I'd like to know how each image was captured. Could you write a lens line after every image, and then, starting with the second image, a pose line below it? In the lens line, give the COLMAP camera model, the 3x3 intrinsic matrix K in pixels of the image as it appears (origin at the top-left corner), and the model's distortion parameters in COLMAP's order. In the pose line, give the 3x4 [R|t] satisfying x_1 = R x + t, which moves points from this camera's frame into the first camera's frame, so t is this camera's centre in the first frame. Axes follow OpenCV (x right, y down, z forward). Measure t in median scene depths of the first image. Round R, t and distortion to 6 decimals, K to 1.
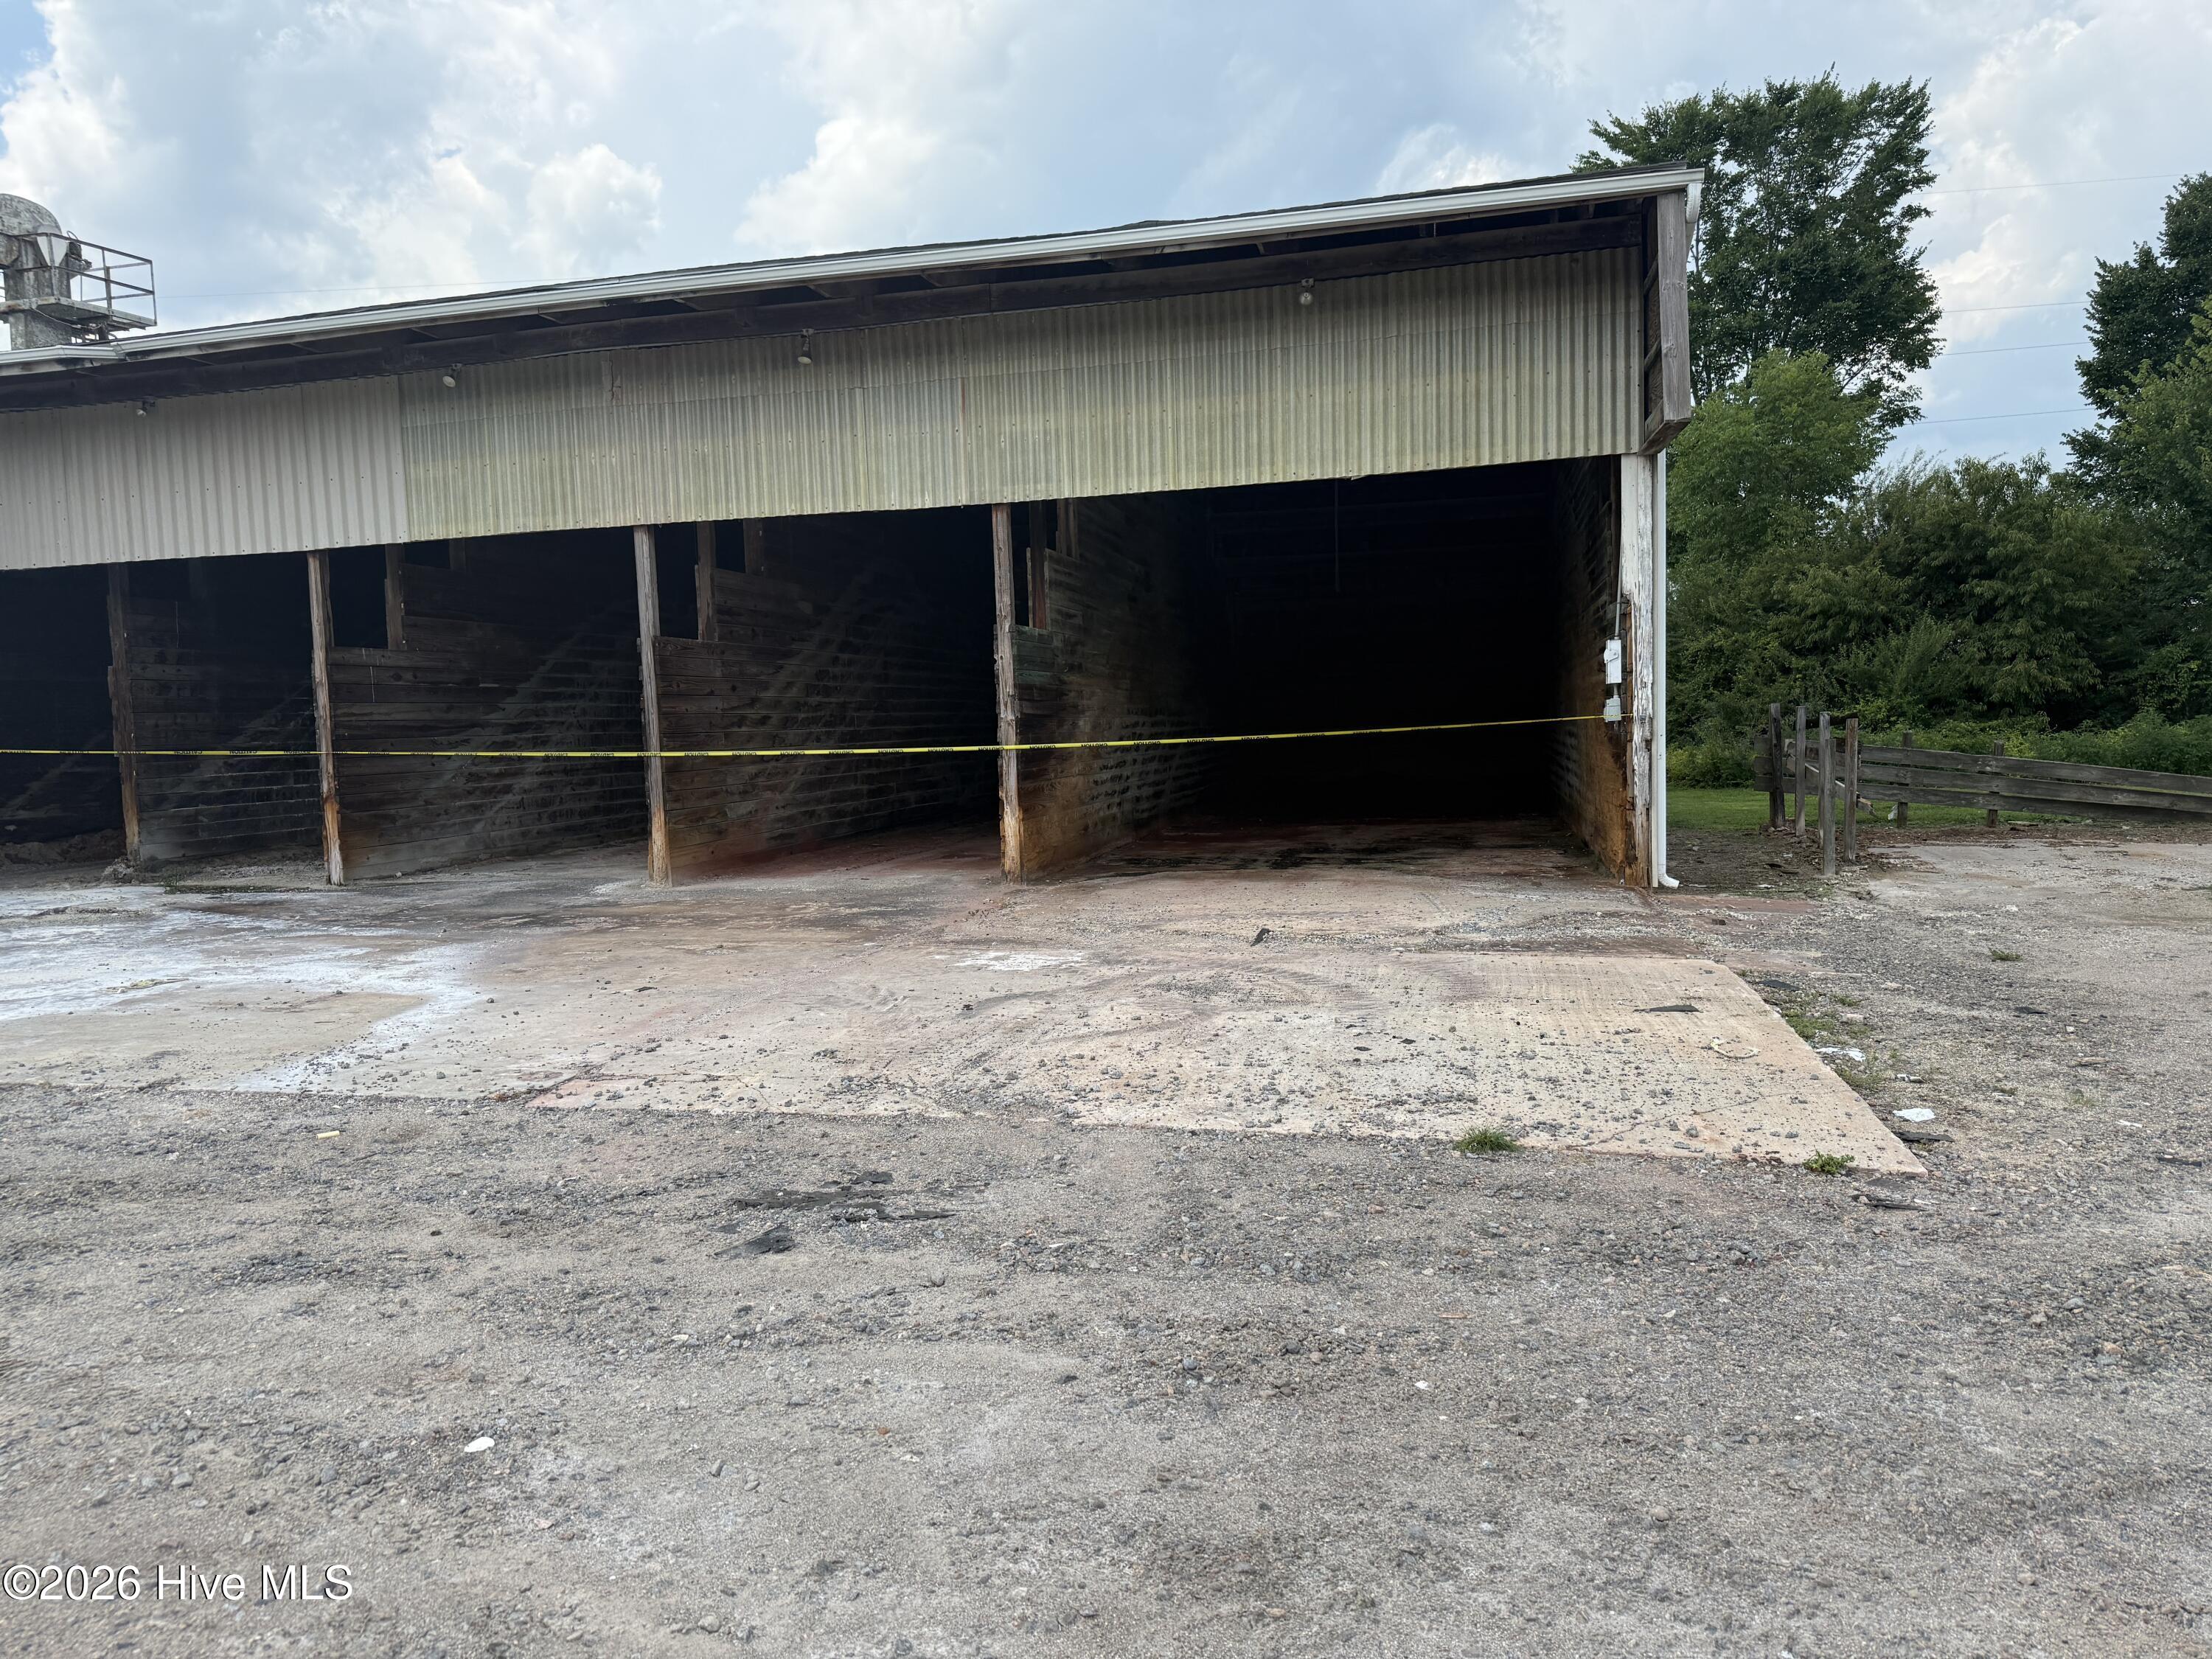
lens RADIAL K [[1560.1, 0, 1113.4], [0, 1560.1, 824.4], [0, 0, 1]] dist [0.158911, -0.187864]
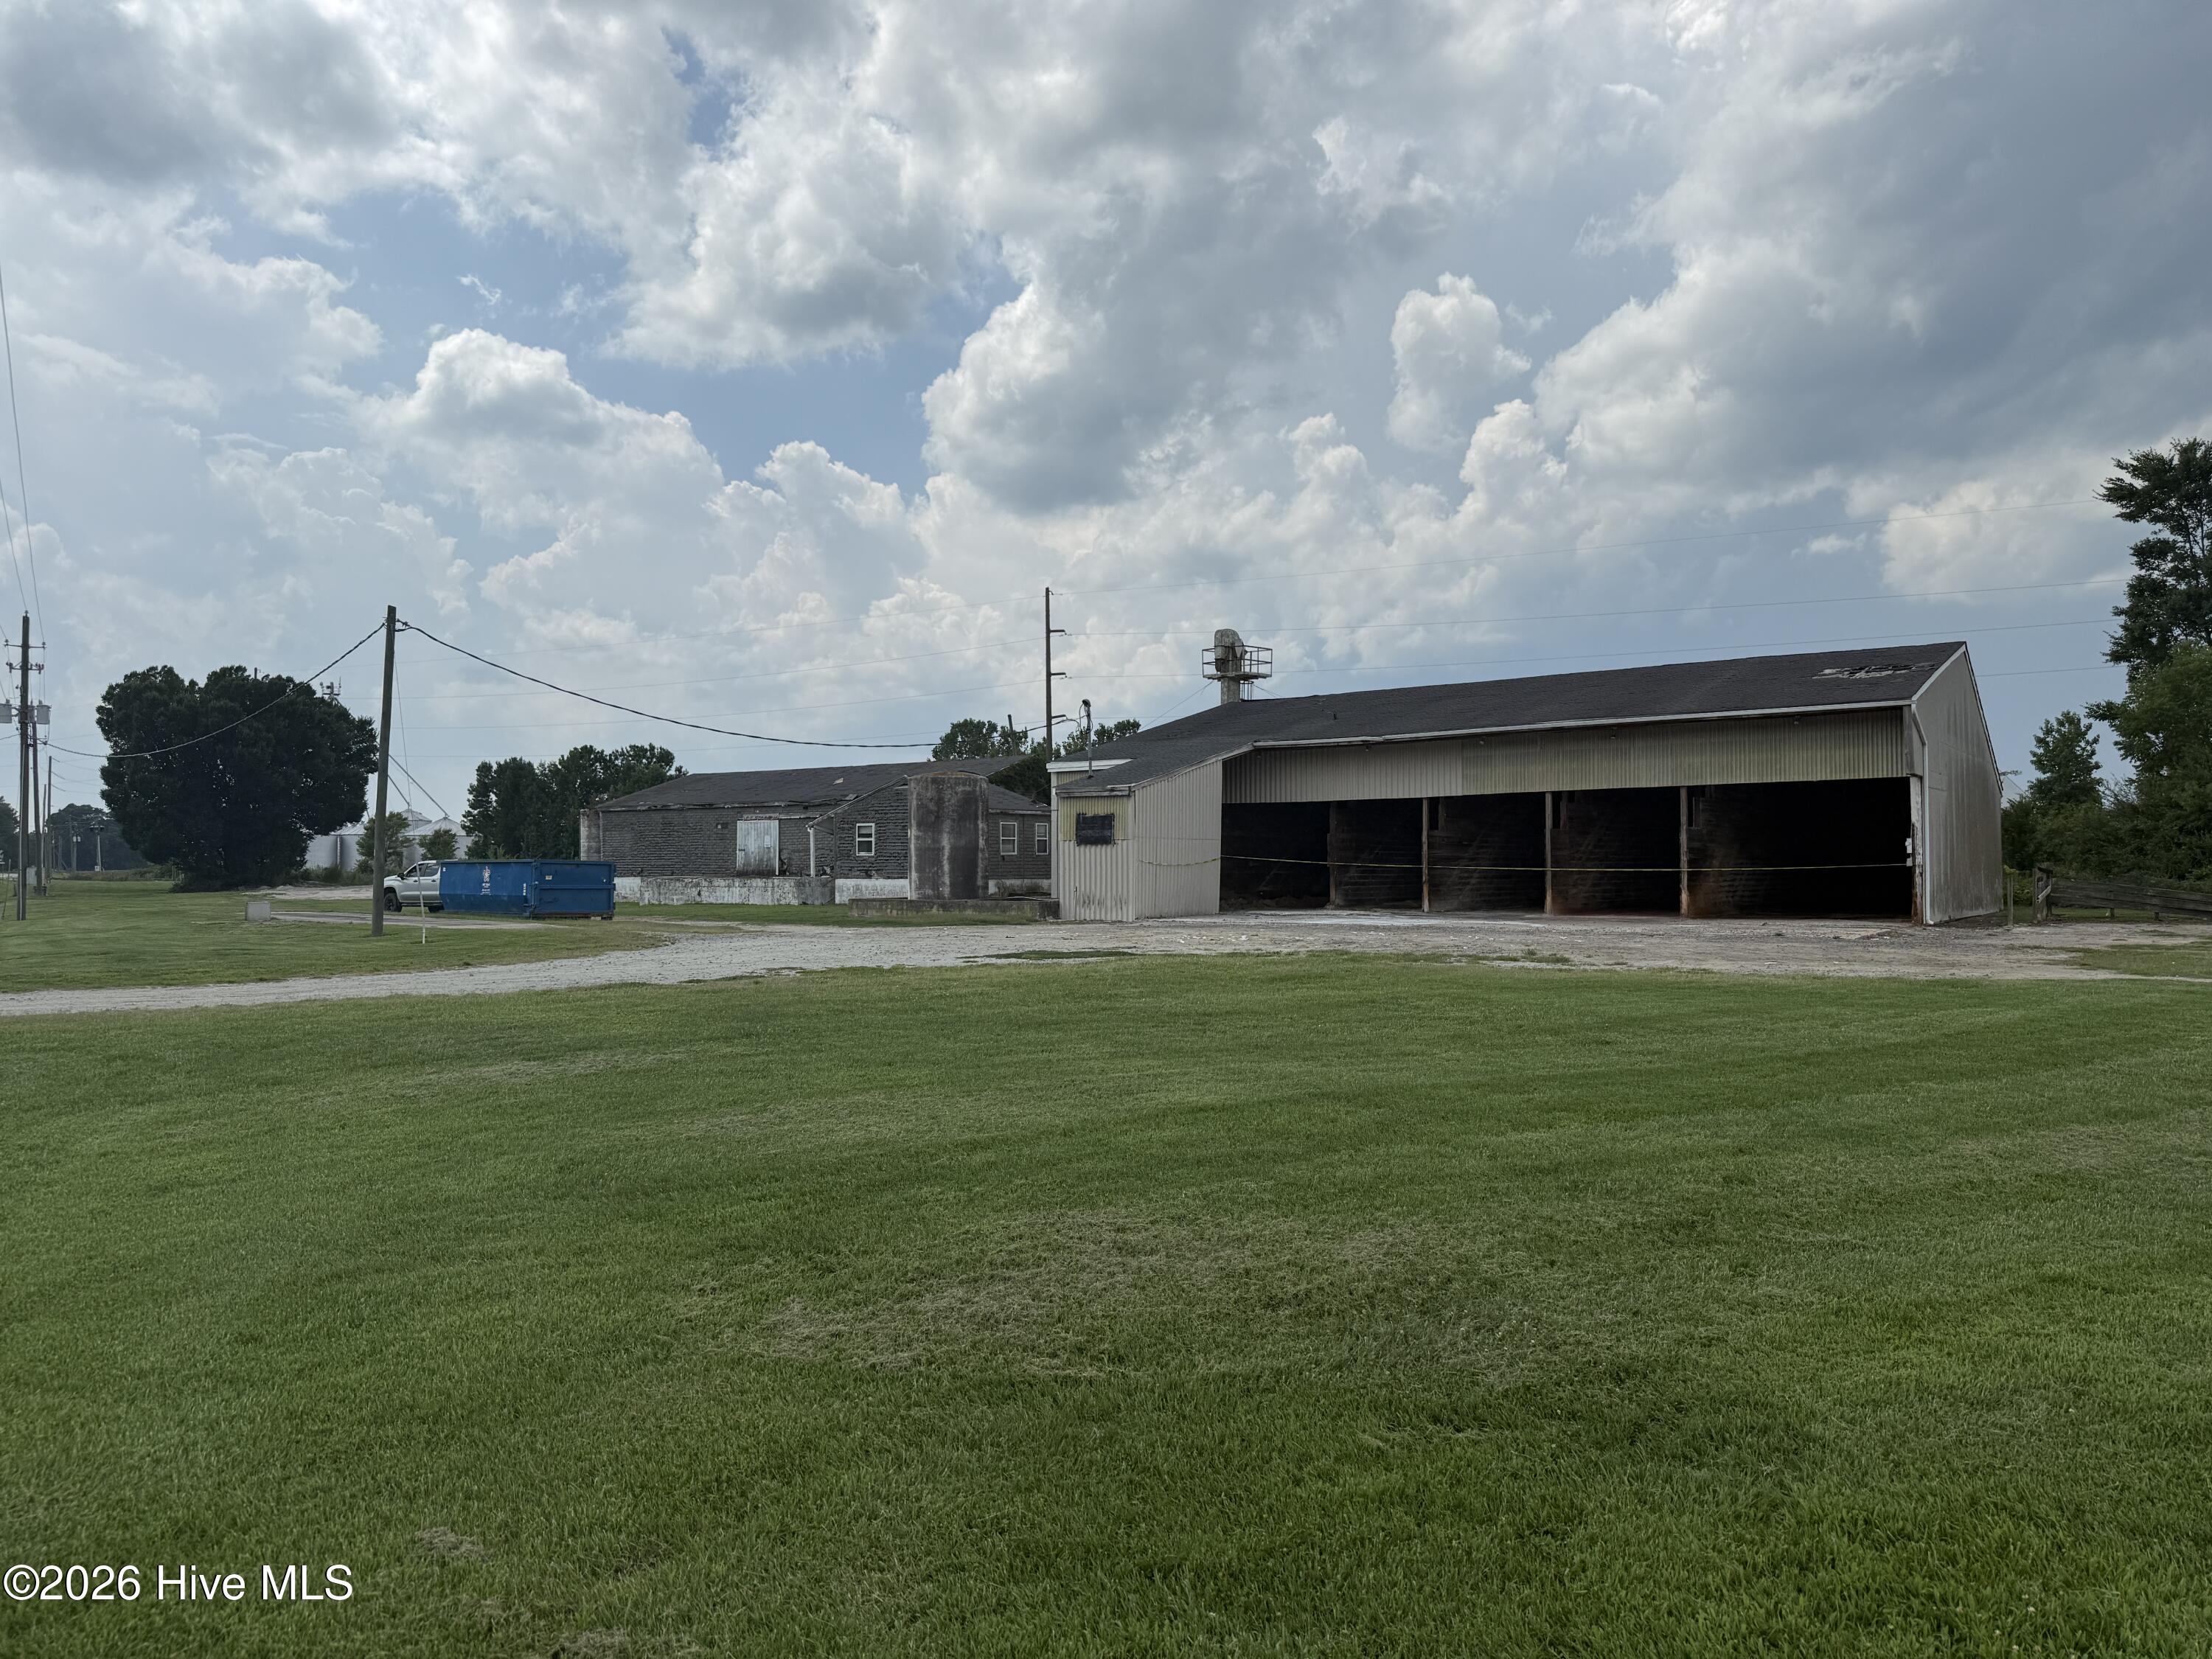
lens RADIAL K [[1560.1, 0, 1113.4], [0, 1560.1, 824.4], [0, 0, 1]] dist [0.158911, -0.187864]
pose [[0.924260, 0.014292, -0.381497, 0.069417], [-0.047762, 0.995777, -0.078409, 0.137269], [0.378765, 0.090691, 0.921039, -1.954653]]
